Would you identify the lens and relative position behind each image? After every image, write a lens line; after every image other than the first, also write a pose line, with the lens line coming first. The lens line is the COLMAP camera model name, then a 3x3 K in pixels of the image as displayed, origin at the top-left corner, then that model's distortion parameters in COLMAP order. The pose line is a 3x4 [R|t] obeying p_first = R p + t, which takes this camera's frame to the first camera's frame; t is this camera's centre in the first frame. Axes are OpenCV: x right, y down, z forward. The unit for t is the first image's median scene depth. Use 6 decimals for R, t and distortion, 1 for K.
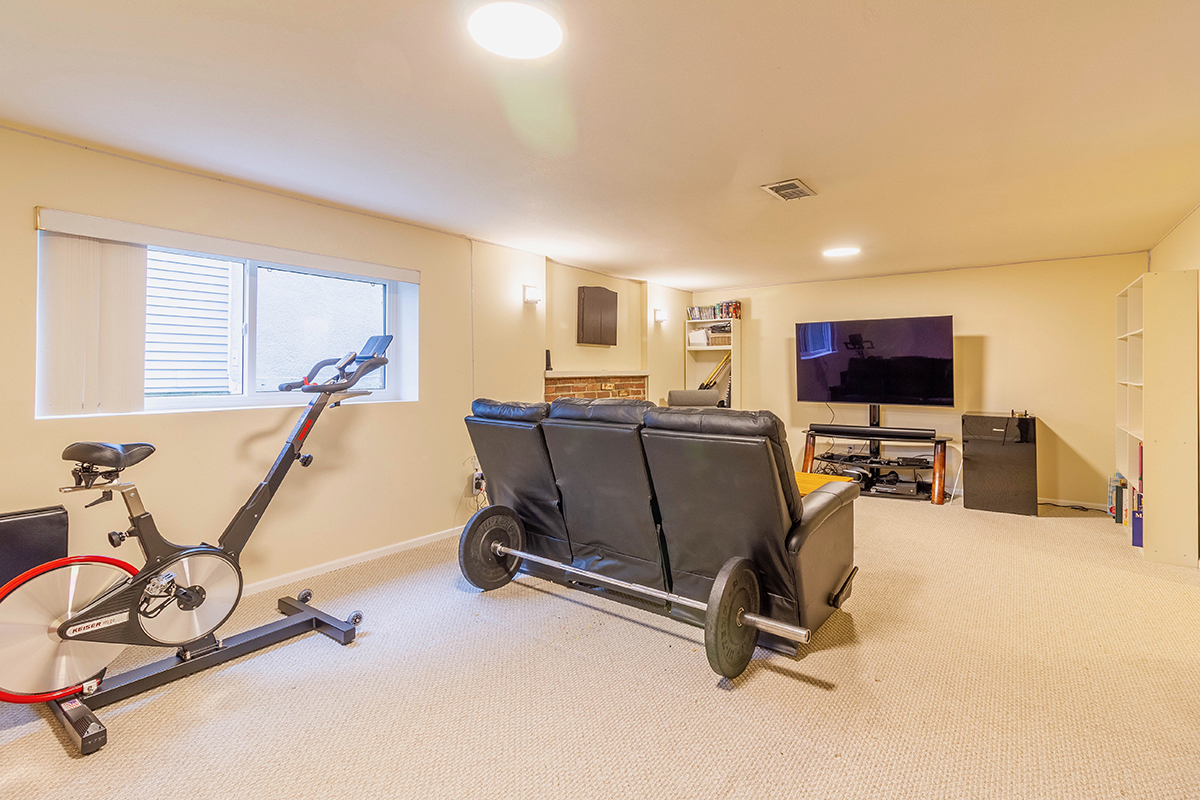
lens RADIAL K [[564.1, 0, 603.7], [0, 564.1, 361.7], [0, 0, 1]] dist [-0.001842, 0.001407]
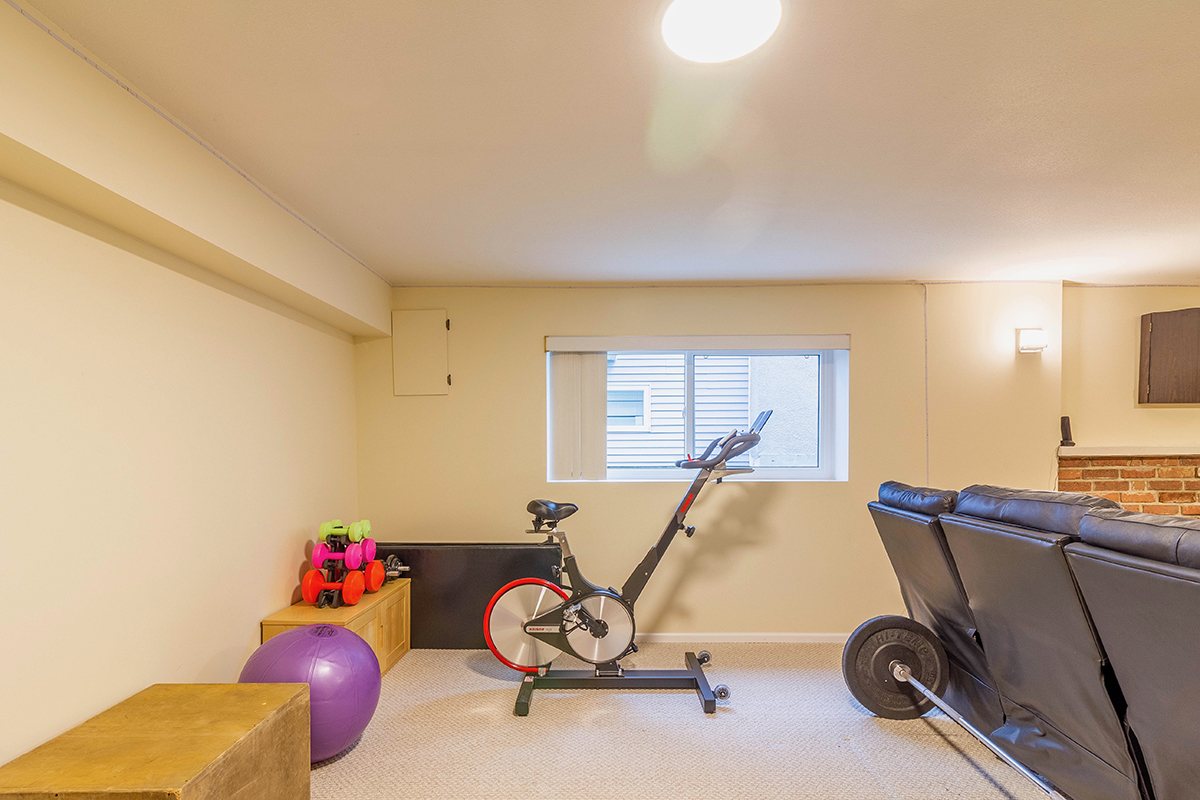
lens RADIAL K [[564.1, 0, 593.8], [0, 564.1, 462.1], [0, 0, 1]] dist [-0.001842, 0.001407]
pose [[0.579218, 0.015483, -0.815025, 0.217089], [0.017617, 0.999348, 0.031504, 0.005126], [0.814982, -0.032606, 0.578568, 0.208538]]
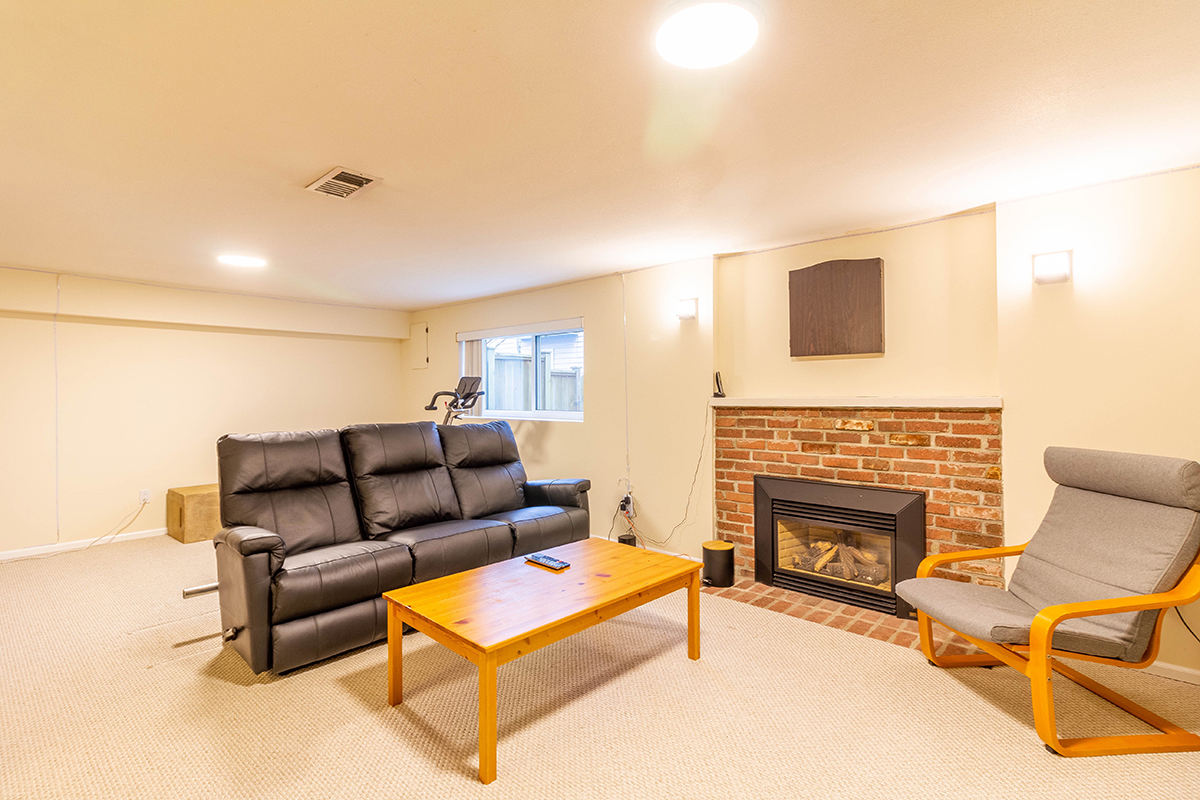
lens RADIAL K [[553.5, 0, 608.7], [0, 553.5, 391.6], [0, 0, 1]] dist [0.001731, -0.000616]
pose [[-0.073176, -0.003146, -0.997314, 1.146192], [0.022799, 0.999728, -0.004827, 0.012655], [0.997058, -0.023091, -0.073084, 1.499497]]
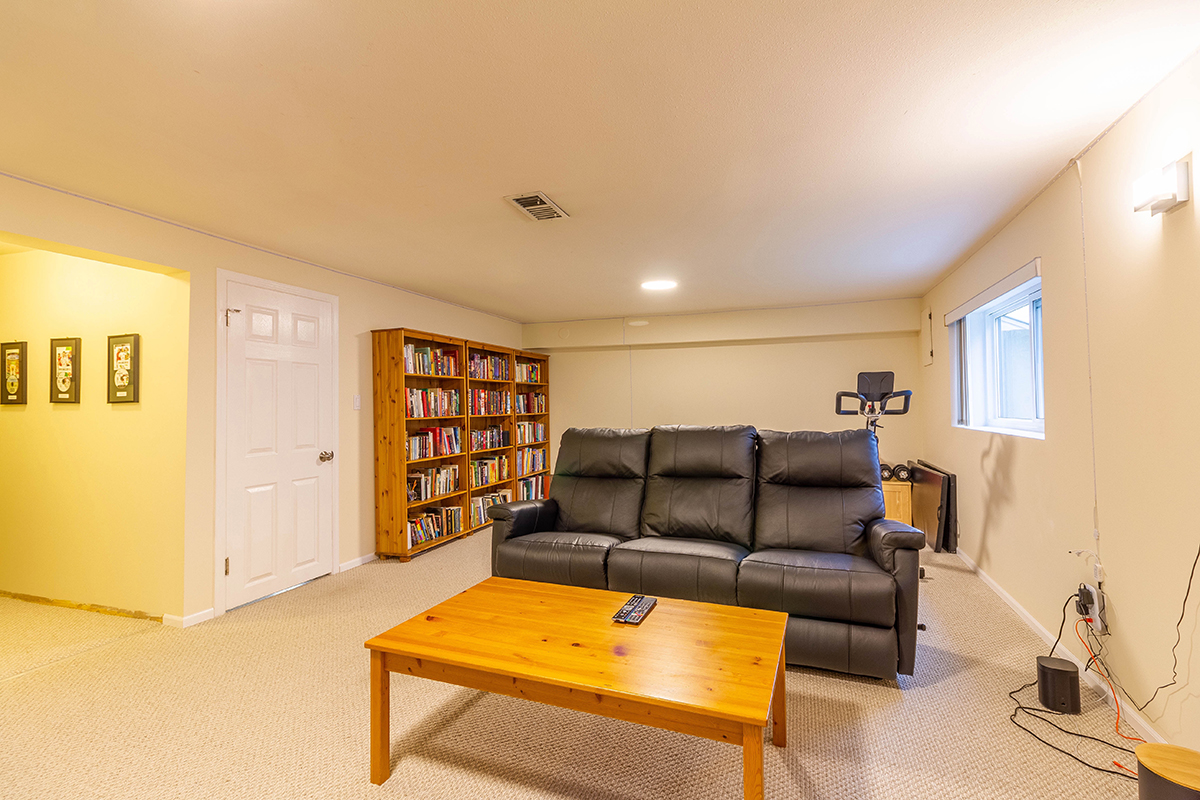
lens RADIAL K [[553.5, 0, 610.6], [0, 553.5, 392.6], [0, 0, 1]] dist [0.001731, -0.000616]
pose [[-0.950251, 0.001366, -0.311482, 0.532816], [0.014931, 0.999041, -0.041170, 0.040086], [0.311127, -0.043772, -0.949360, 1.953590]]
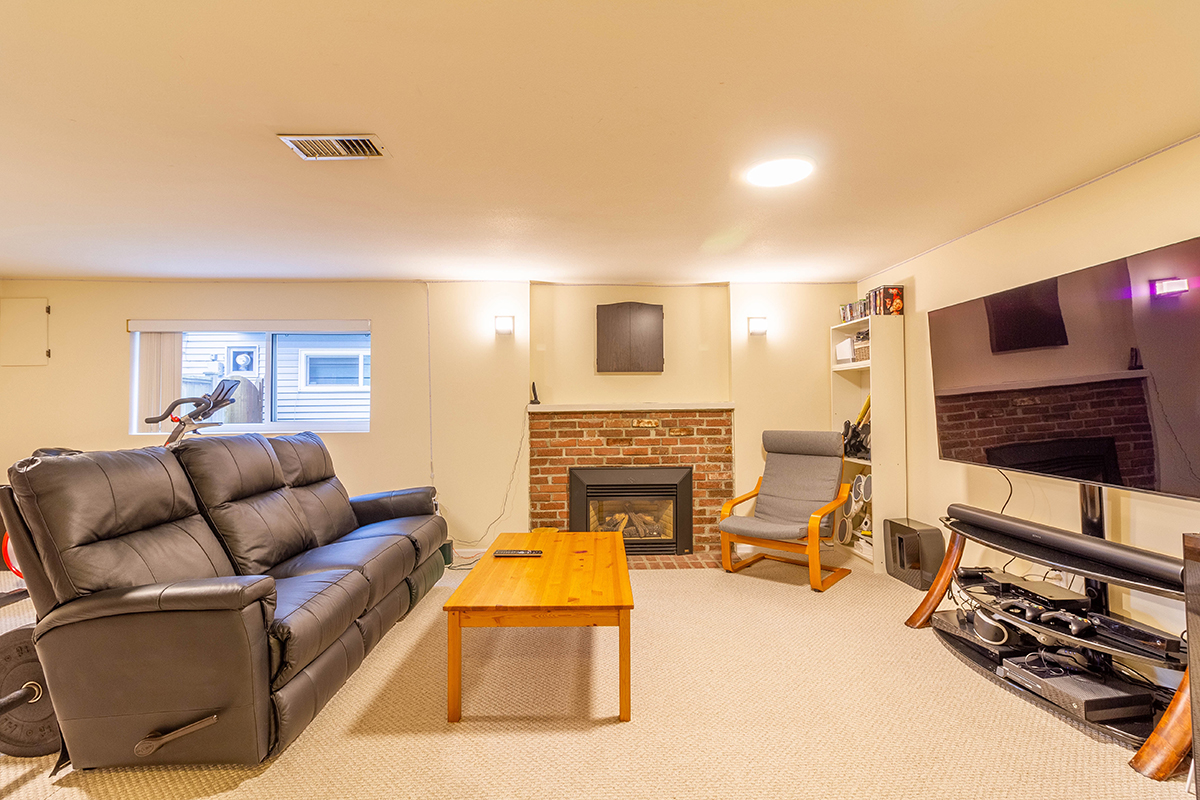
lens RADIAL K [[538.6, 0, 601.2], [0, 538.6, 392.9], [0, 0, 1]] dist [0.001503, 0.000406]
pose [[0.626201, -0.023321, -0.779313, 1.087043], [0.021602, 0.999688, -0.012558, 0.017696], [0.779363, -0.008971, 0.626509, 0.887682]]
